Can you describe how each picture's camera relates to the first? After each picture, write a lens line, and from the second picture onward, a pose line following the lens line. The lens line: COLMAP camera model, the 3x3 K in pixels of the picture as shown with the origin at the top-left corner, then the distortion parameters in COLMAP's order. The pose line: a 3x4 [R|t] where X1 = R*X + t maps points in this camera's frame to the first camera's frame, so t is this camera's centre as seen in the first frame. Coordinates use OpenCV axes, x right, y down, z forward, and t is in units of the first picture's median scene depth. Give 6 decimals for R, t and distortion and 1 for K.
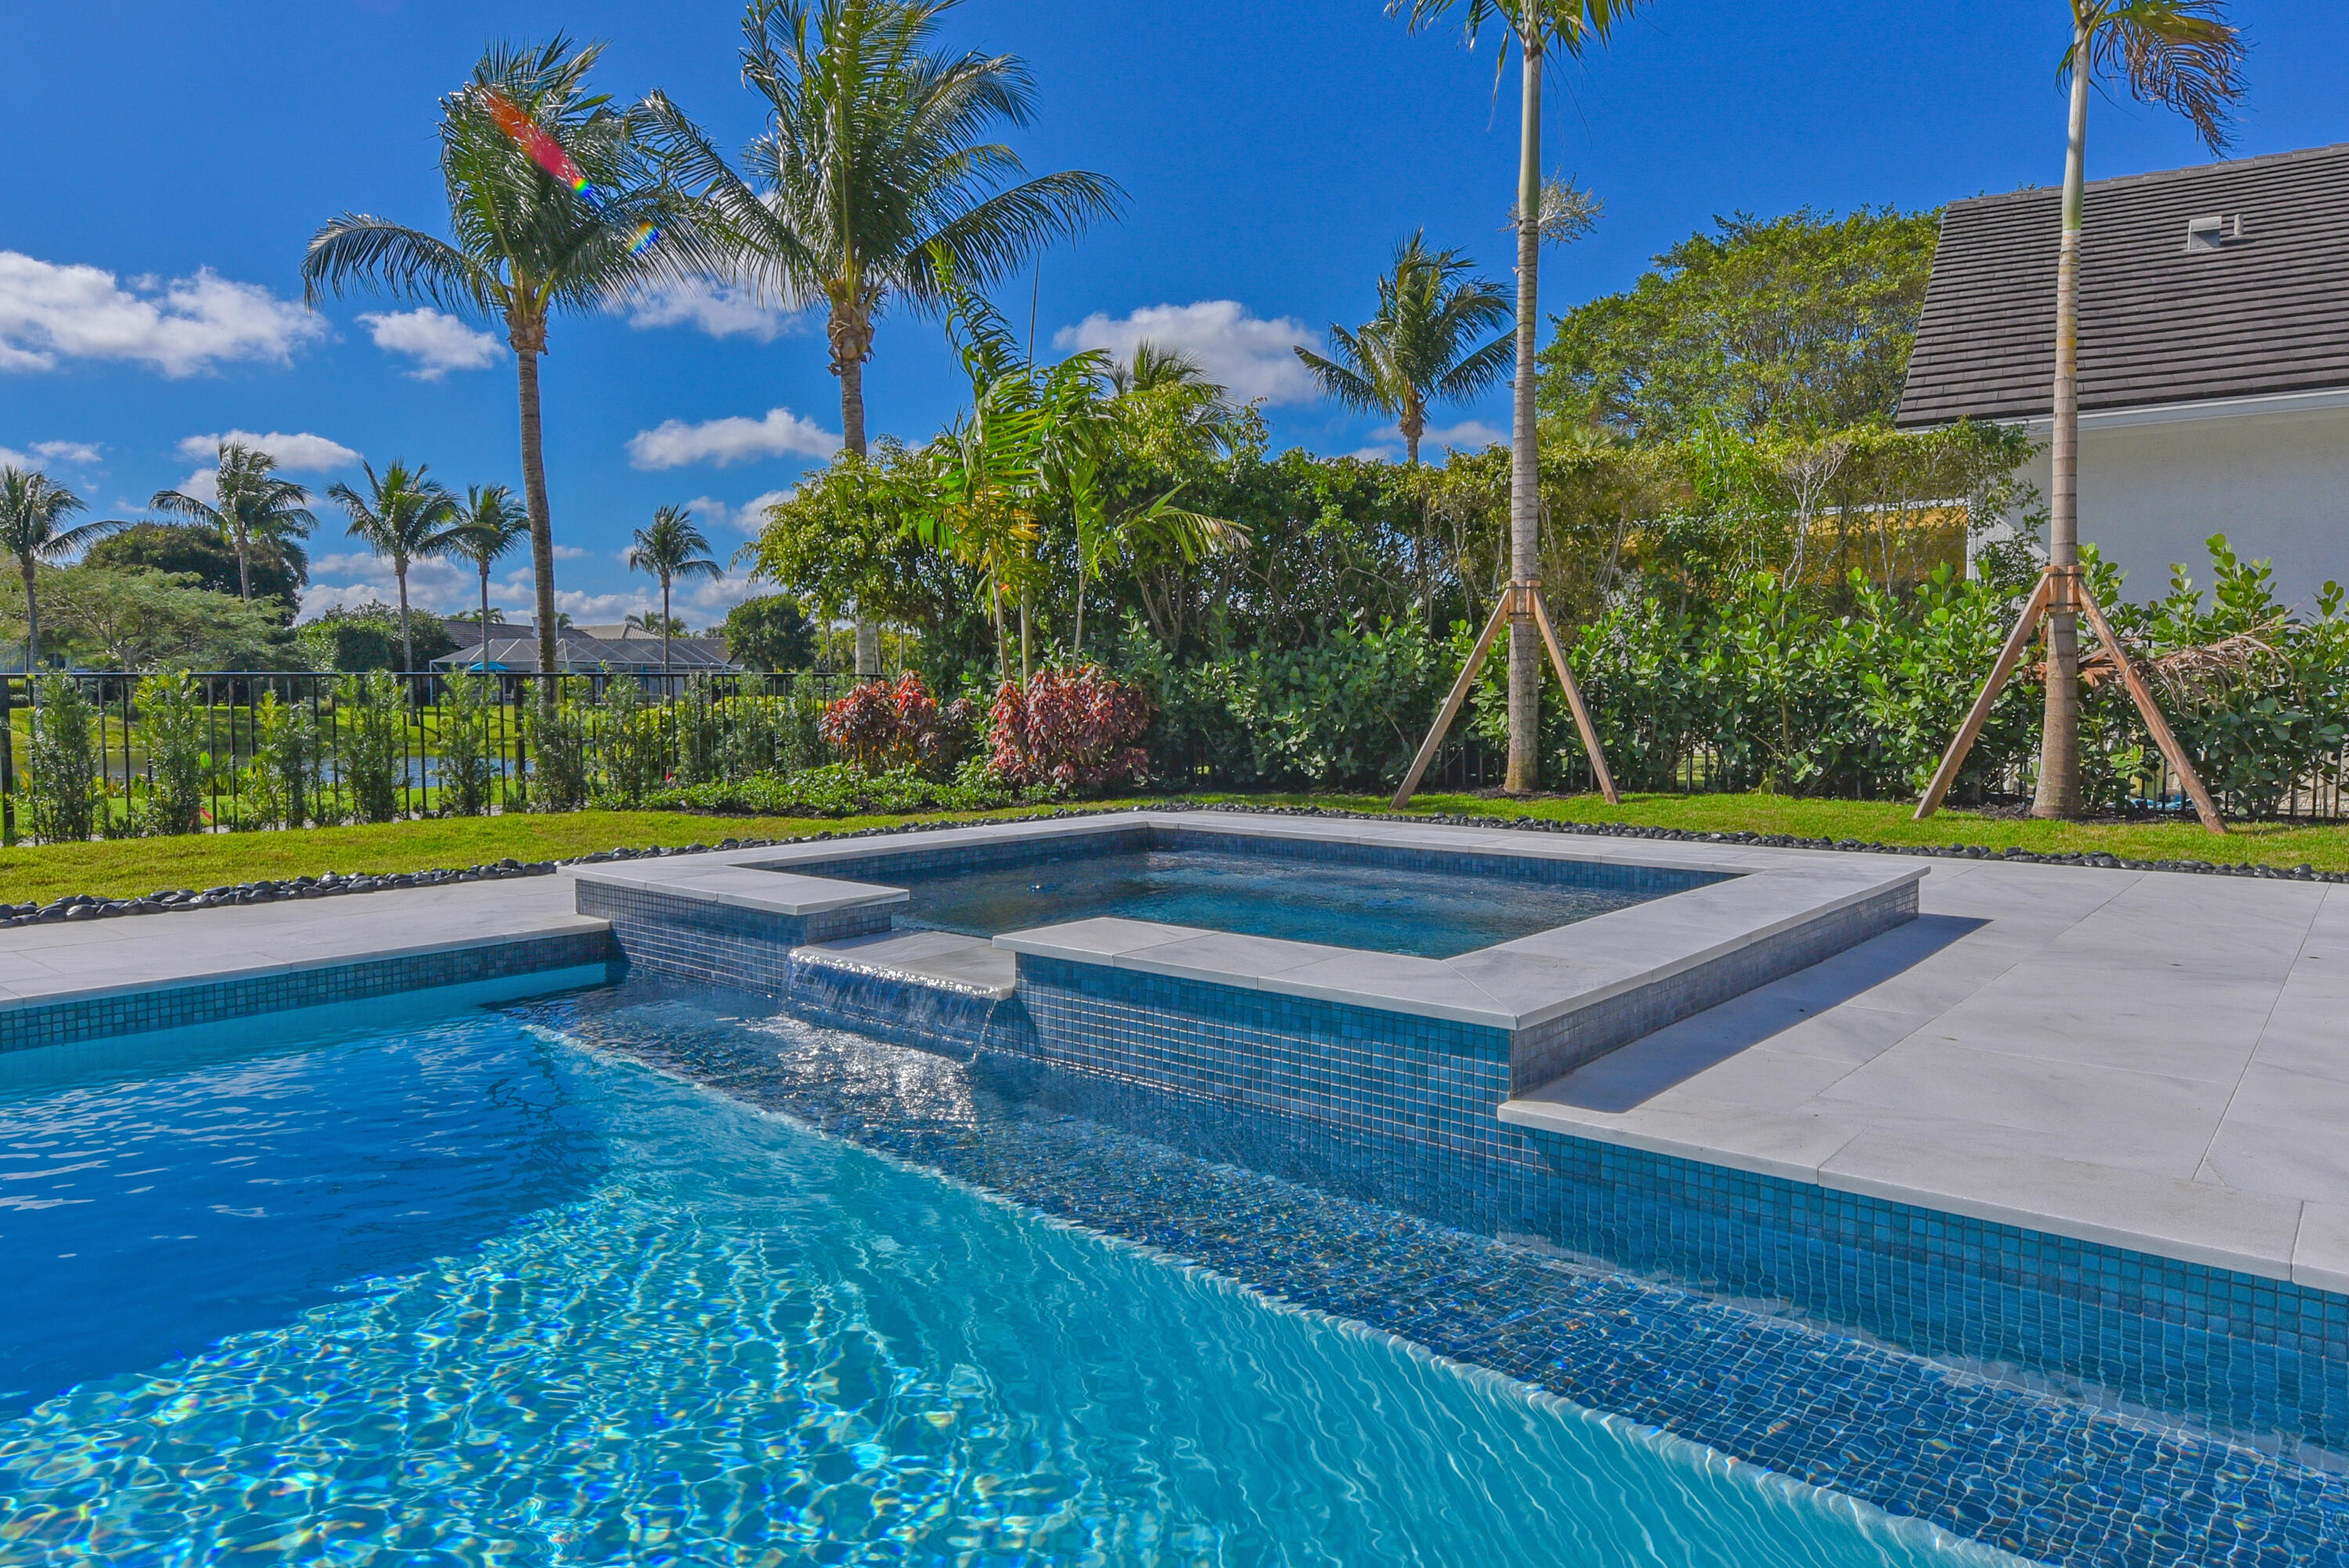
lens RADIAL K [[1511.0, 0, 1173.5], [0, 1511.0, 782.3], [0, 0, 1]] dist [0.008638, 0.001374]
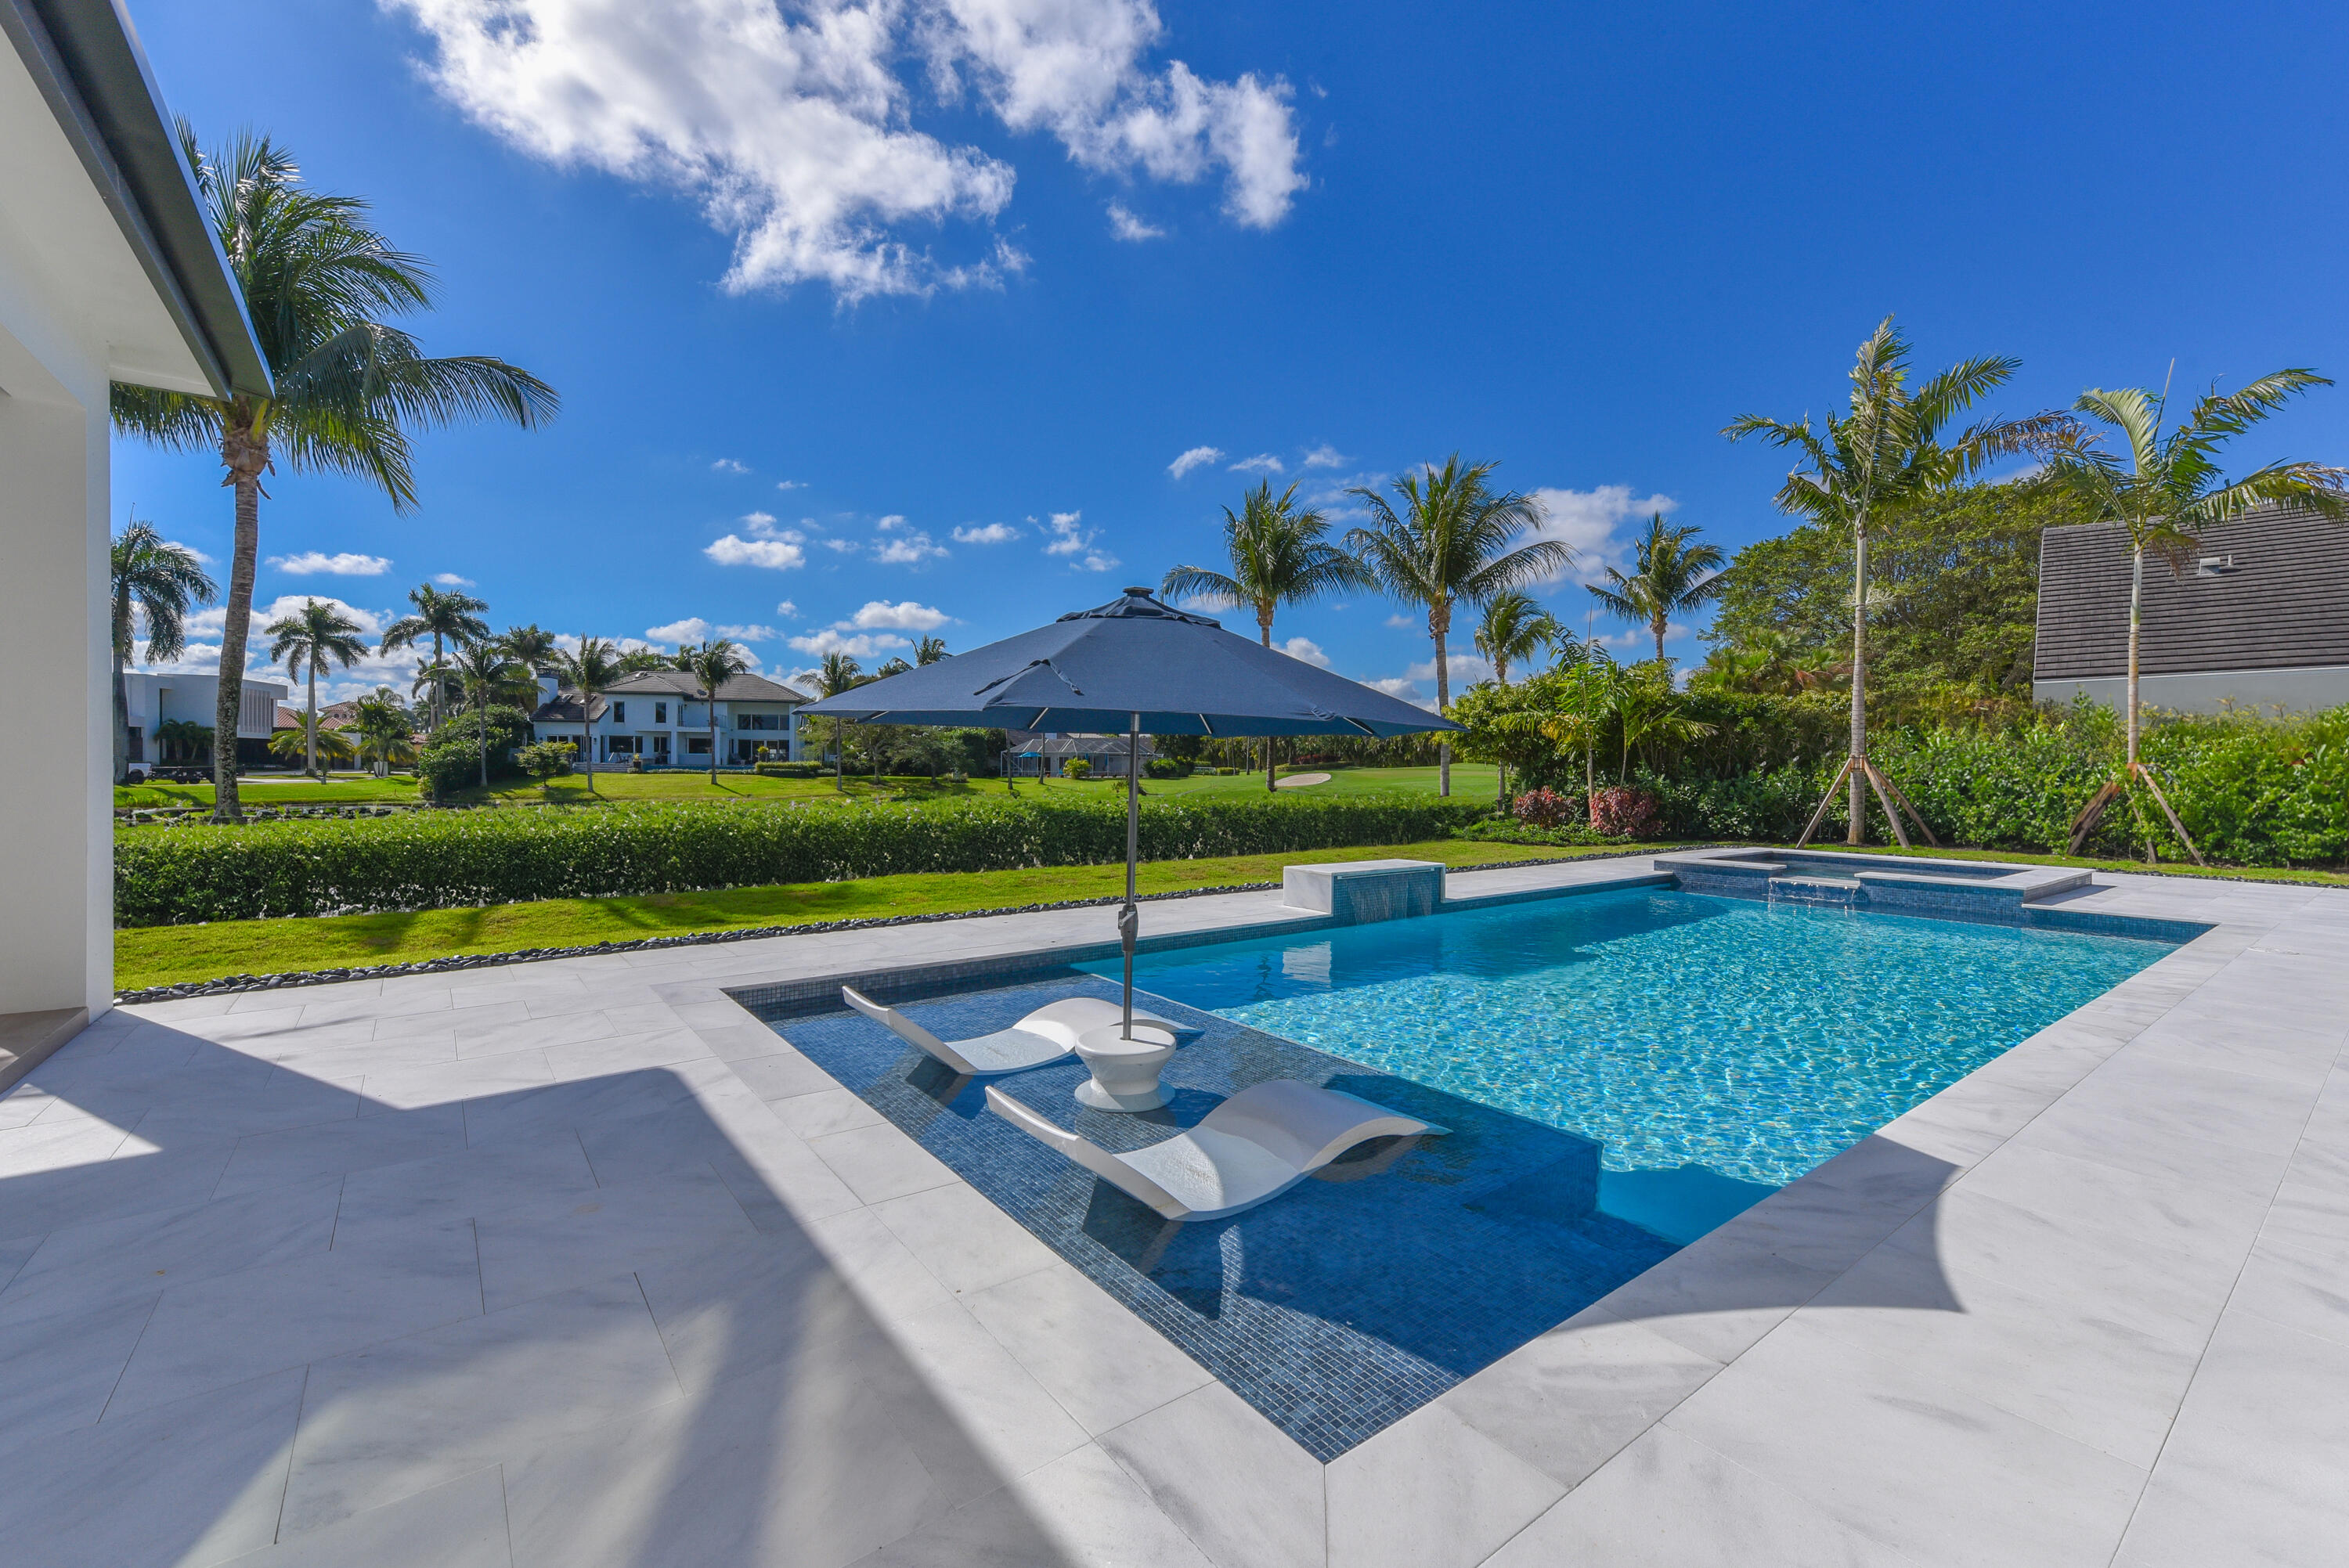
lens RADIAL K [[968.4, 0, 1169.4], [0, 968.4, 787.2], [0, 0, 1]] dist [0.010460, -0.000065]
pose [[0.972002, 0.016494, -0.234395, -0.401708], [-0.025865, 0.998982, -0.036959, 0.001301], [0.233547, 0.041987, 0.971439, -0.640516]]
